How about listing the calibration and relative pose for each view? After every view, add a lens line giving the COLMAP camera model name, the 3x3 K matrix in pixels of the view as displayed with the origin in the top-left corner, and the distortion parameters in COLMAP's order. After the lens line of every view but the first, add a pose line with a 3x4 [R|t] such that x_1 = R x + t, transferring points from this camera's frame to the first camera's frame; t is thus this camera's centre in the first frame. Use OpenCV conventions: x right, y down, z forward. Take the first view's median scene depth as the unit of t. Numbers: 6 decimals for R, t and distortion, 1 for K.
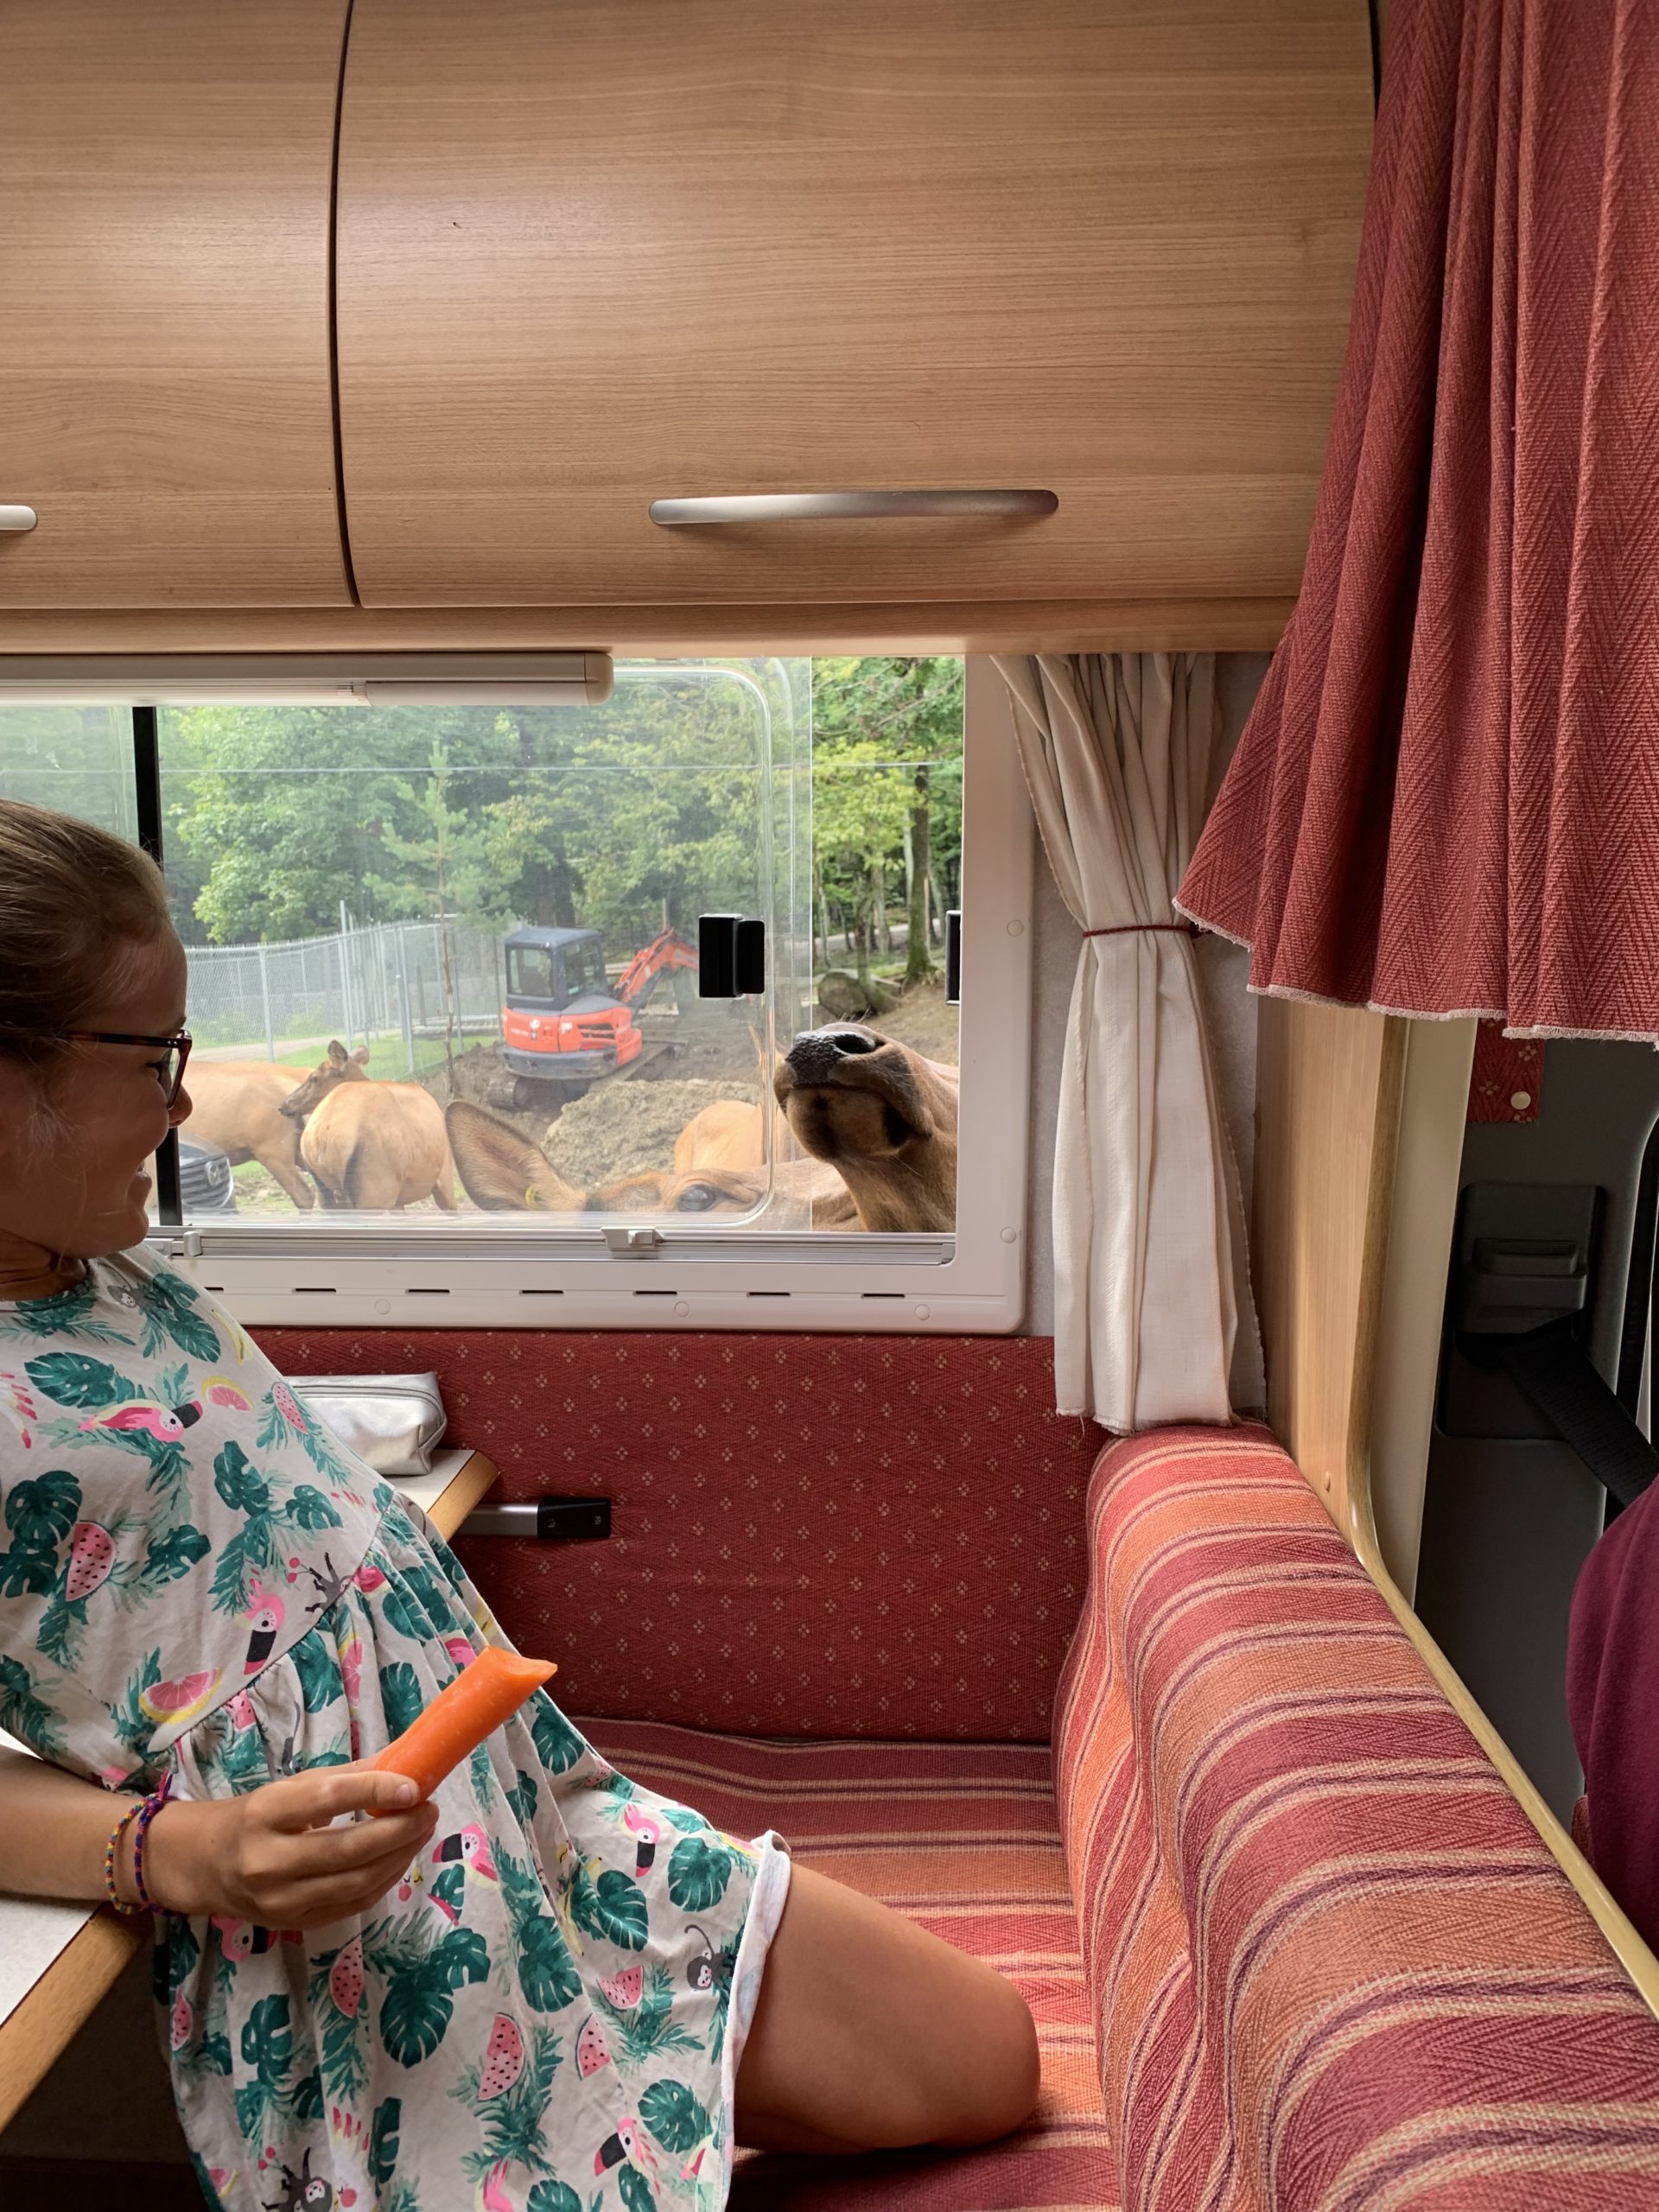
lens RADIAL K [[1655.0, 0, 844.3], [0, 1655.0, 1137.6], [0, 0, 1]] dist [0.059303, -0.015869]
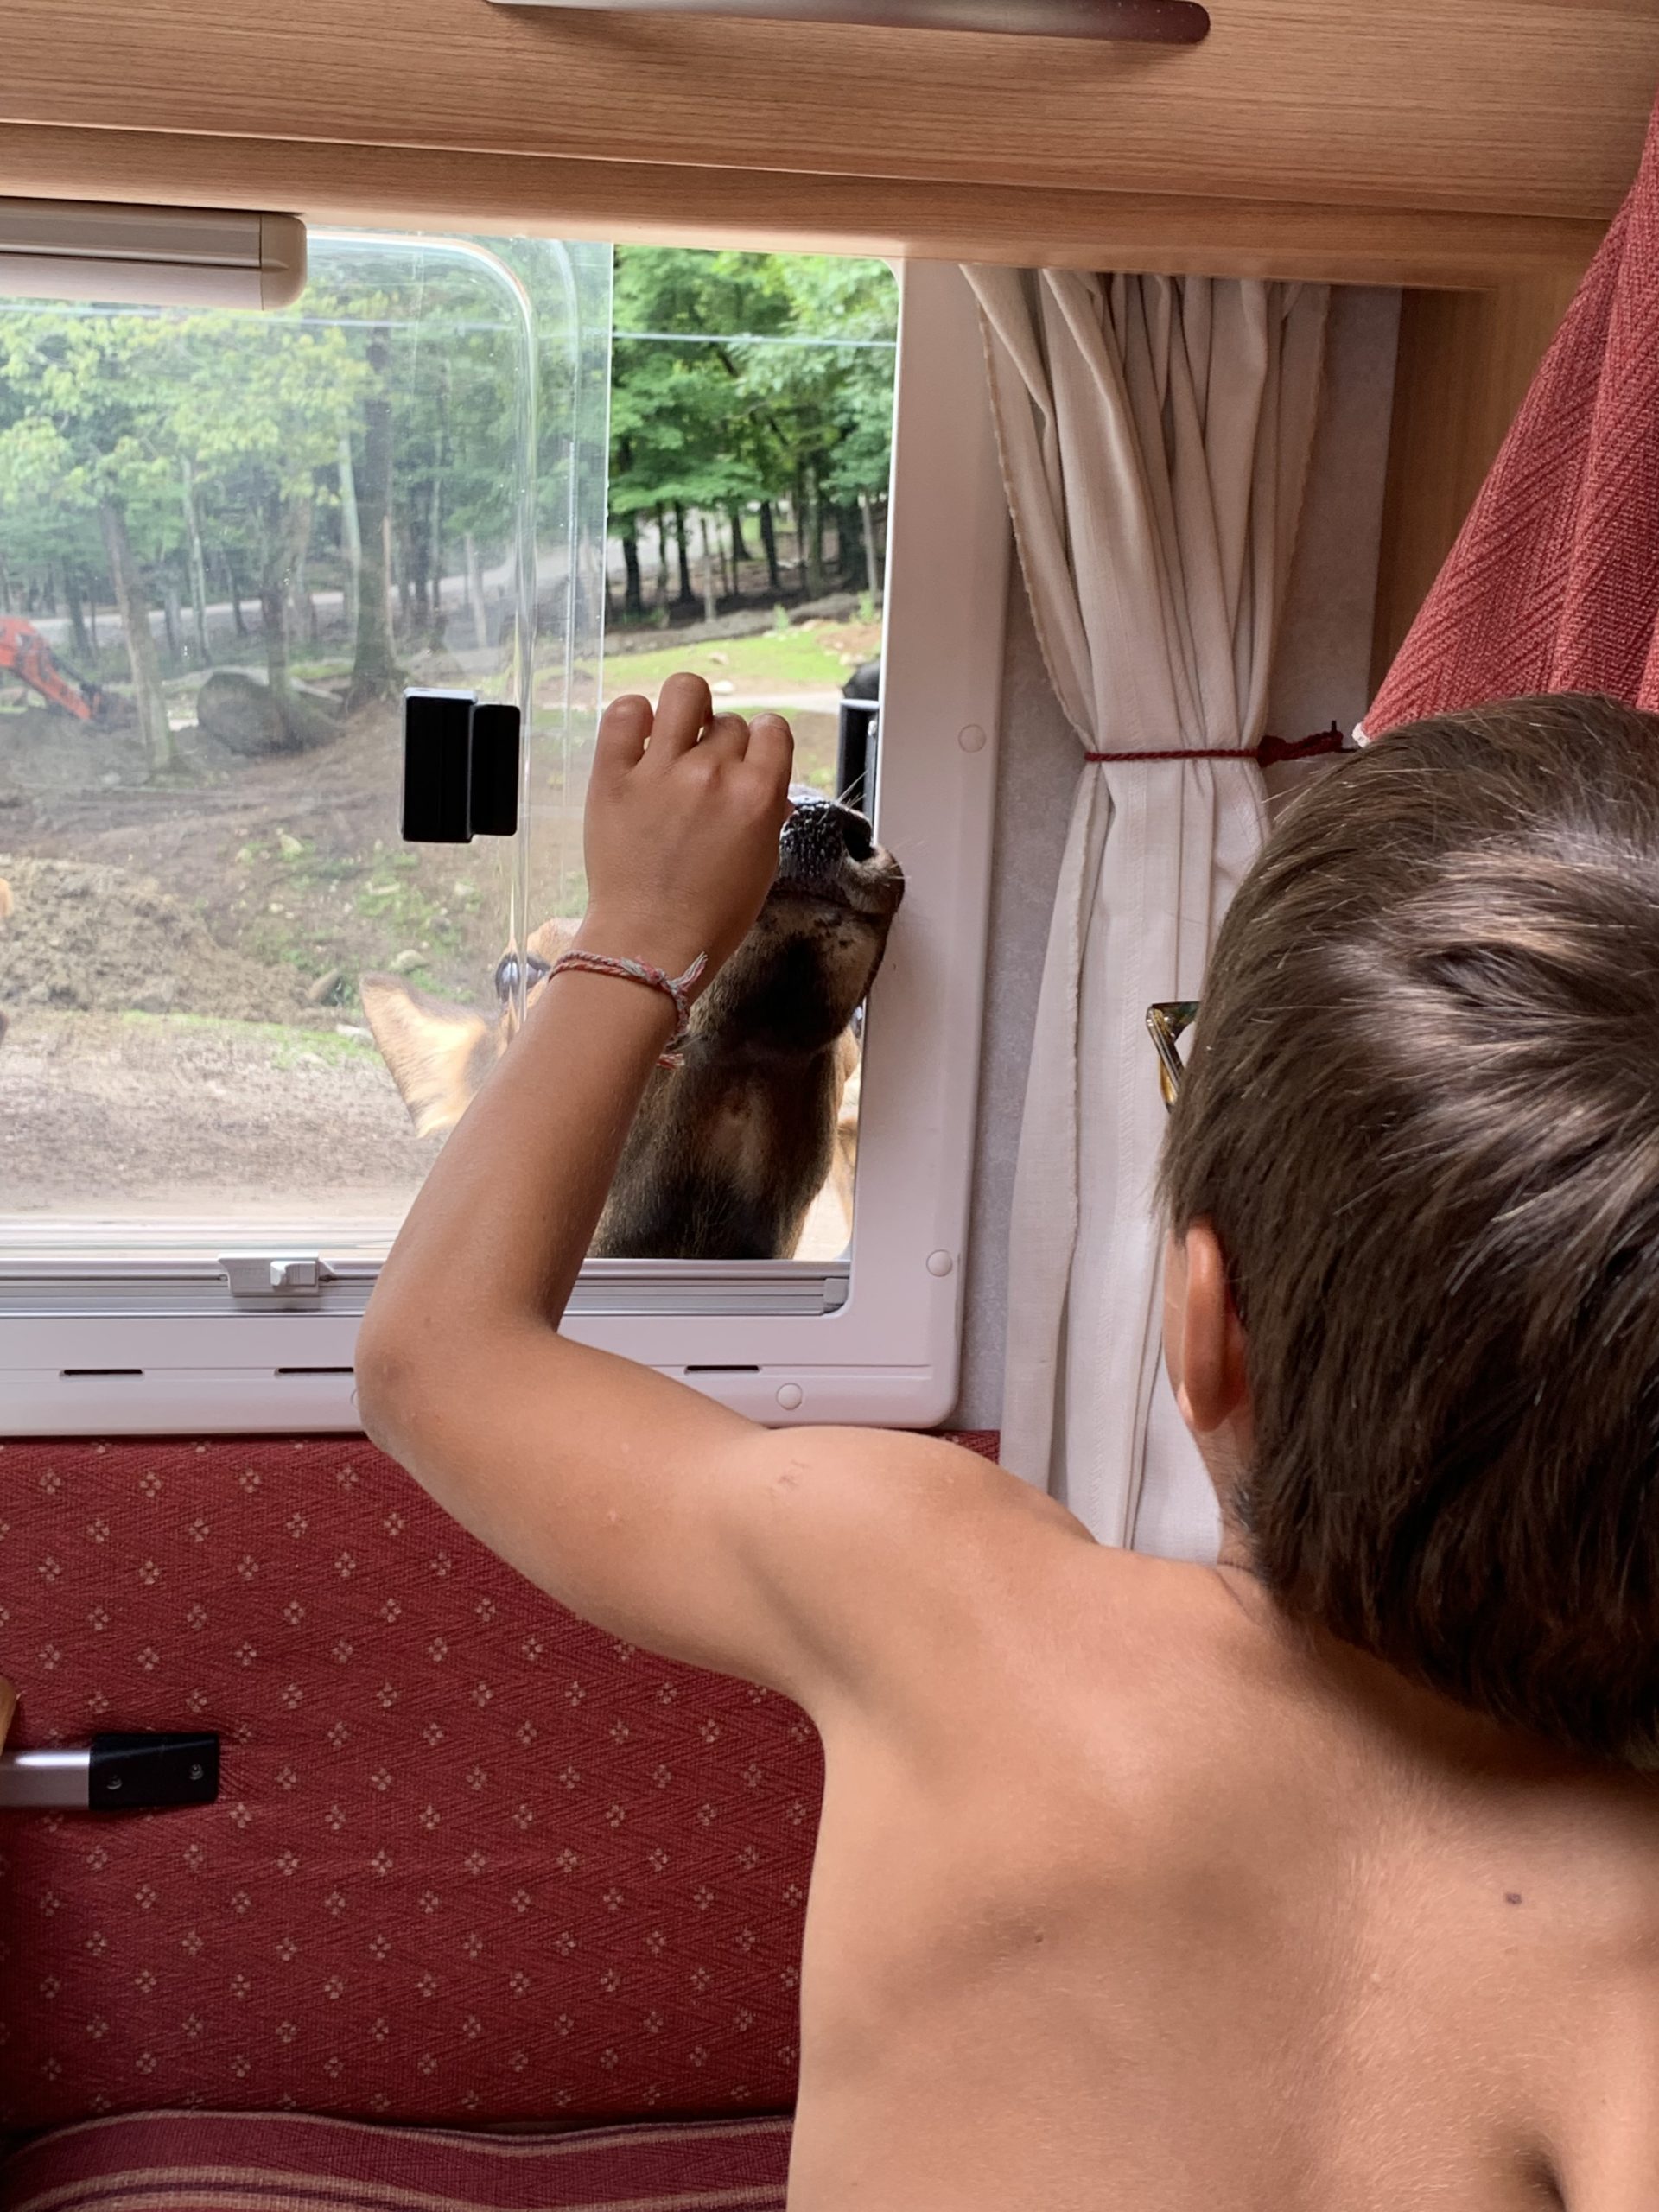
lens RADIAL K [[2718.9, 0, 818.0], [0, 2718.9, 1113.1], [0, 0, 1]] dist [0.052523, 0.000000]
pose [[0.978521, 0.001678, 0.206140, -0.135647], [-0.013338, 0.998387, 0.055185, -0.045106], [-0.205715, -0.056749, 0.976965, 0.072361]]
